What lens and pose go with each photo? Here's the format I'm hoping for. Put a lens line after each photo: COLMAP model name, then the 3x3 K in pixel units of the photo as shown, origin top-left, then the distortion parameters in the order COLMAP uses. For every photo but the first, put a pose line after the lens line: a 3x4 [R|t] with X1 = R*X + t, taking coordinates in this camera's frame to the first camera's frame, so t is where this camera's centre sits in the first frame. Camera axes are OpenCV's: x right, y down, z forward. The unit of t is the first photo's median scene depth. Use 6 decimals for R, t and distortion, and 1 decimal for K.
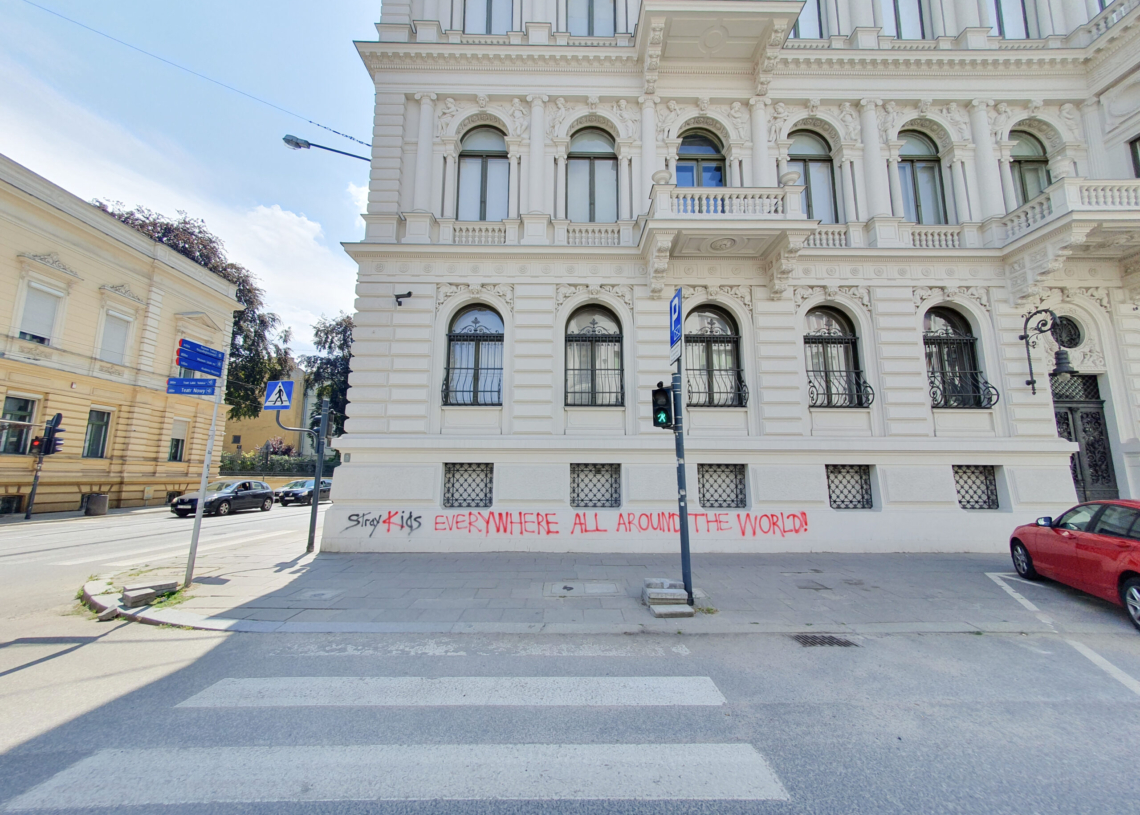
lens RADIAL K [[443.6, 0, 574.6], [0, 443.6, 408.7], [0, 0, 1]] dist [0.007494, -0.000181]
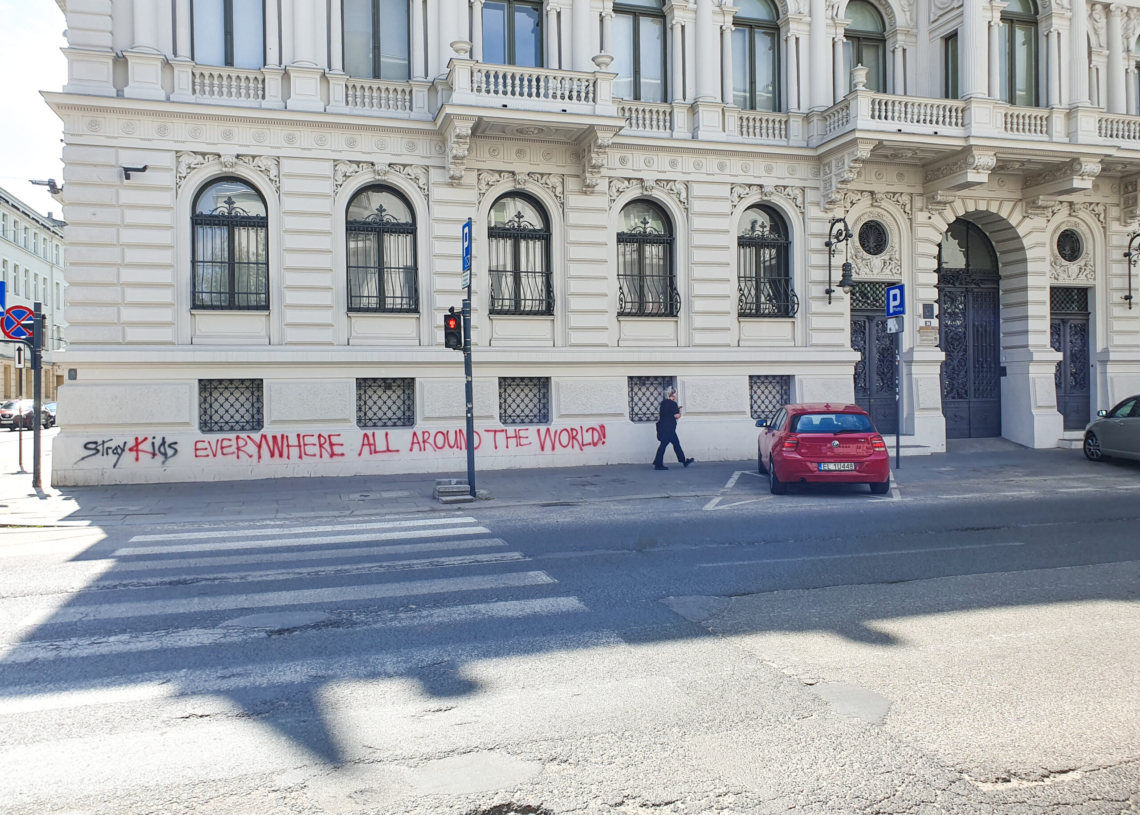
lens RADIAL K [[908.3, 0, 547.4], [0, 908.3, 392.1], [0, 0, 1]] dist [0.146602, -0.373912]
pose [[0.968398, -0.015573, 0.248922, -0.092486], [-0.023207, 0.988093, 0.152099, -0.131280], [-0.248326, -0.153069, 0.956506, -0.813798]]
